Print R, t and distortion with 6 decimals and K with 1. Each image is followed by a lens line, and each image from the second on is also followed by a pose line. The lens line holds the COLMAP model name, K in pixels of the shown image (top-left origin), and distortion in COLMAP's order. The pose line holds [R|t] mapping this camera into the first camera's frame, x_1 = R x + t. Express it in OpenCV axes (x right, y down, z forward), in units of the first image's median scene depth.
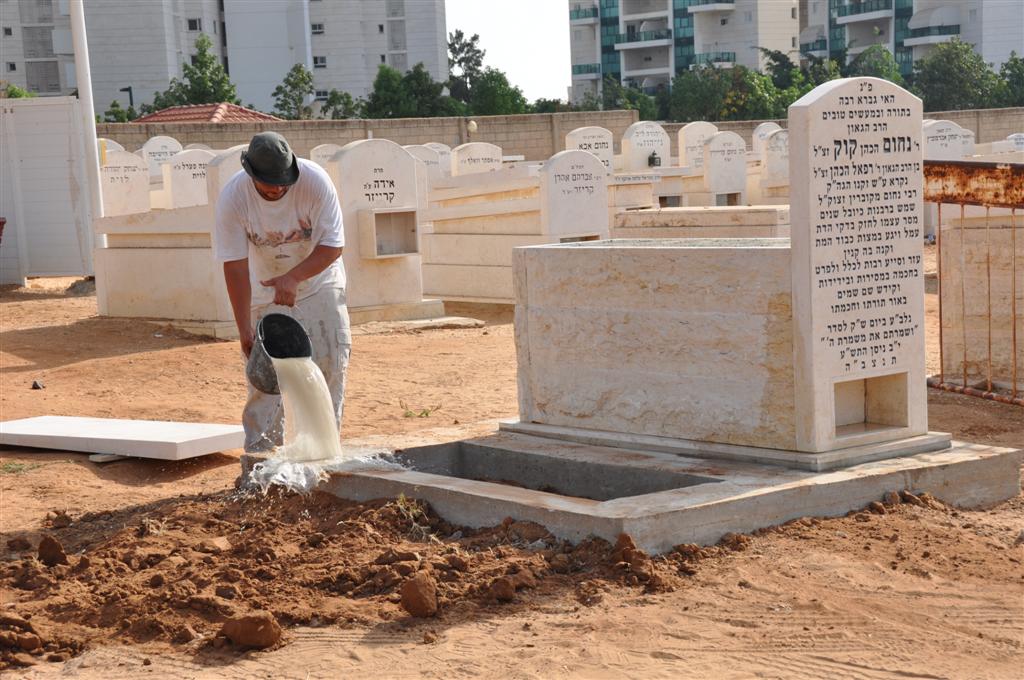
lens RADIAL K [[2041.3, 0, 509.4], [0, 2041.3, 347.1], [0, 0, 1]] dist [0.376101, 0.593137]
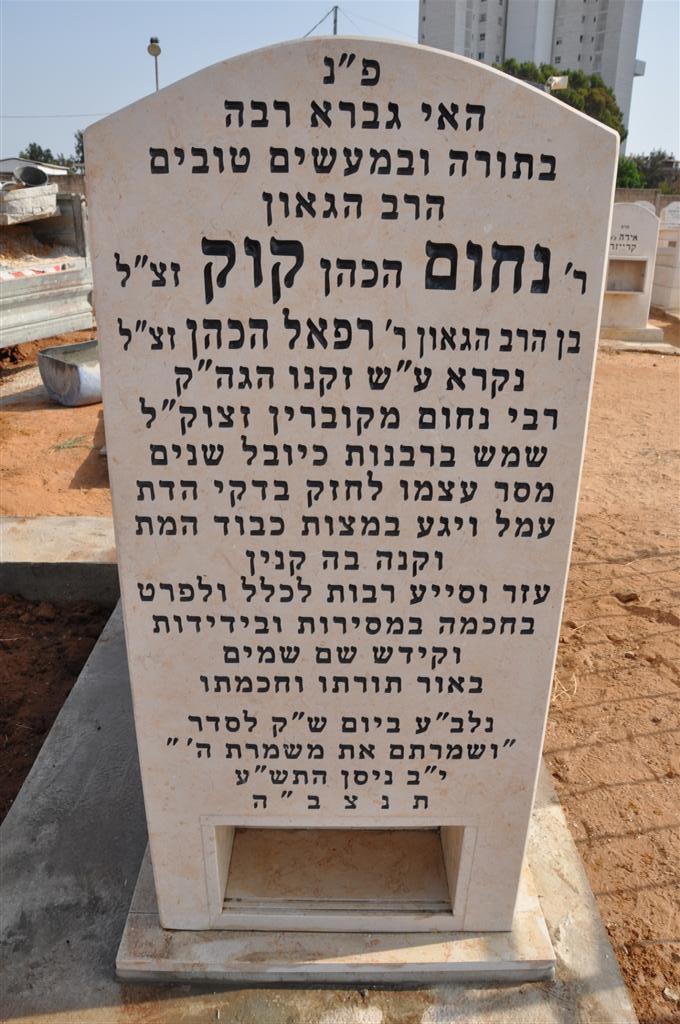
lens RADIAL K [[797.3, 0, 338.3], [0, 797.3, 517.8], [0, 0, 1]] dist [-0.167986, 0.125540]
pose [[0.773863, 0.280412, -0.567895, 0.248952], [-0.101789, 0.940057, 0.325471, -0.098419], [0.625120, -0.194065, 0.756019, 0.890186]]
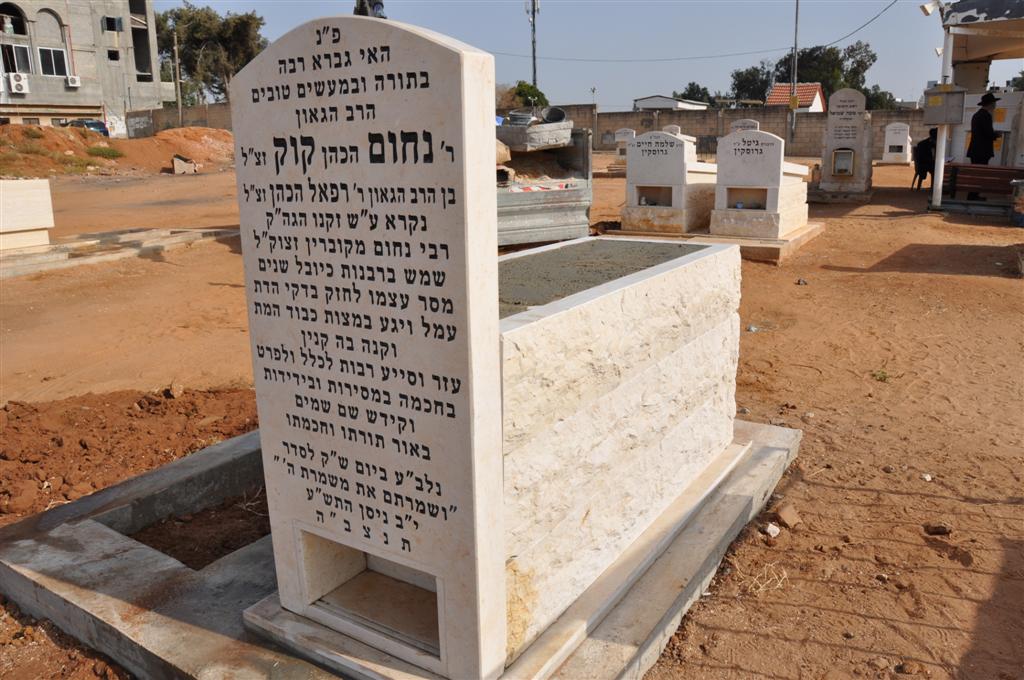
lens RADIAL K [[797.3, 0, 509.3], [0, 797.3, 342.0], [0, 0, 1]] dist [-0.167986, 0.125540]
pose [[0.308018, 0.264706, -0.913814, 0.376492], [-0.080634, 0.964321, 0.252157, -0.102515], [0.947957, -0.003985, 0.318373, 0.968990]]
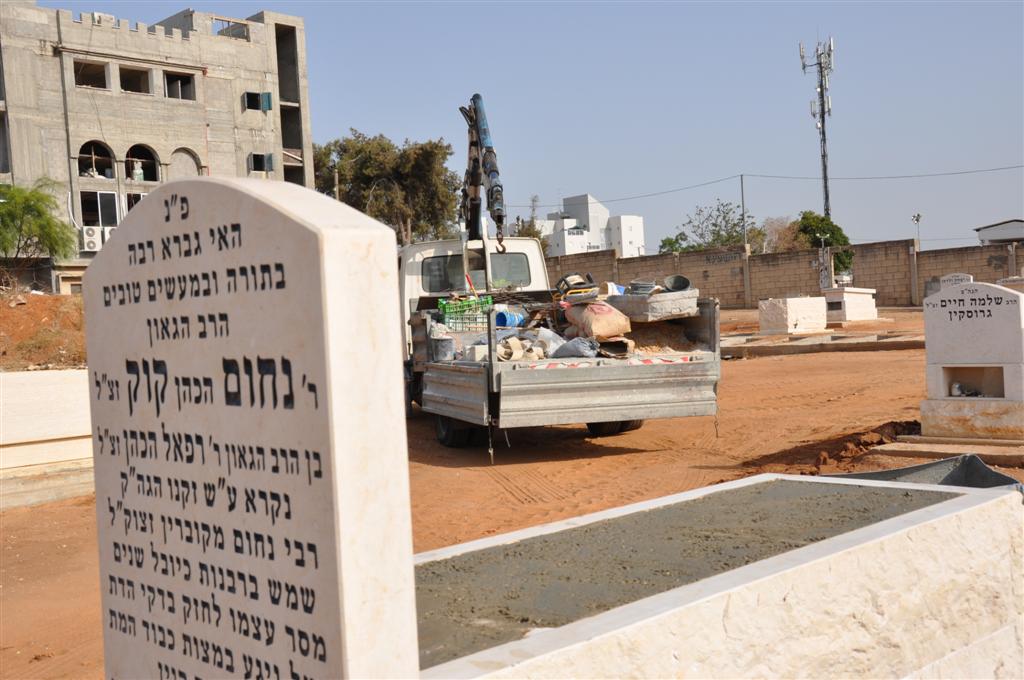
lens RADIAL K [[1122.3, 0, 510.8], [0, 1122.3, 345.3], [0, 0, 1]] dist [0.004542, 0.034035]
pose [[0.064891, 0.062519, -0.995932, 0.352868], [-0.038650, 0.997444, 0.060096, -0.114589], [0.997144, 0.034593, 0.067142, 1.029496]]
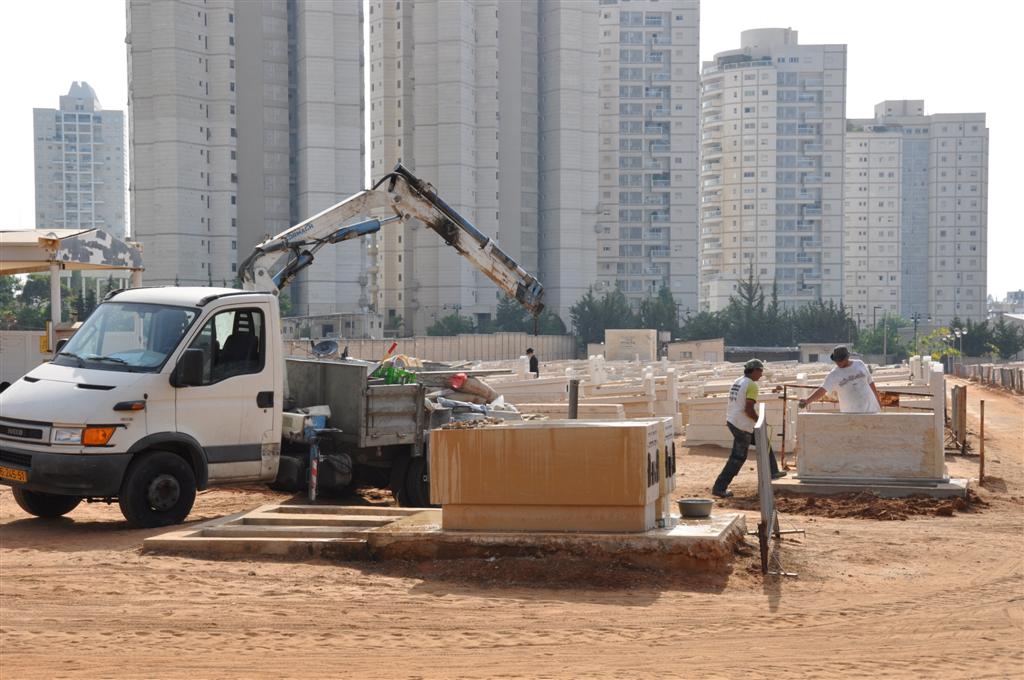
lens RADIAL K [[2041.3, 0, 509.4], [0, 2041.3, 347.1], [0, 0, 1]] dist [0.376101, 0.593137]
pose [[0.788384, 0.042073, 0.613743, -2.361743], [0.023522, 0.994867, -0.098416, 0.149589], [-0.614734, 0.092026, 0.783348, -1.144931]]
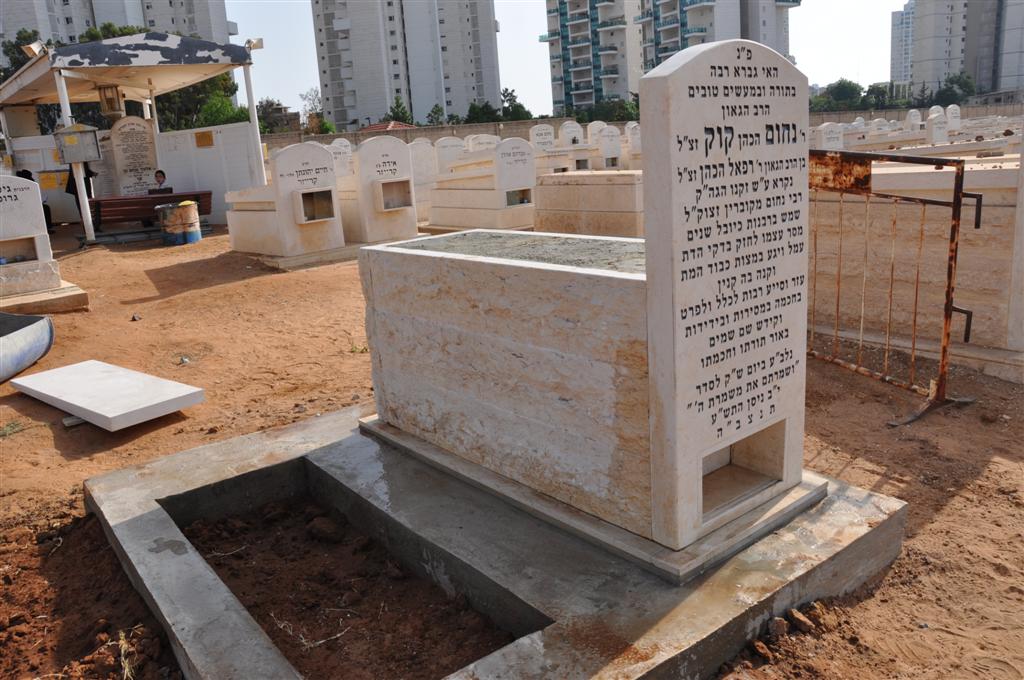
lens RADIAL K [[797.3, 0, 509.3], [0, 797.3, 342.0], [0, 0, 1]] dist [-0.167986, 0.125540]
pose [[0.999155, -0.021961, -0.034747, 0.096421], [0.027195, 0.987036, 0.158175, -0.070342], [0.030823, -0.158986, 0.986800, 0.709898]]
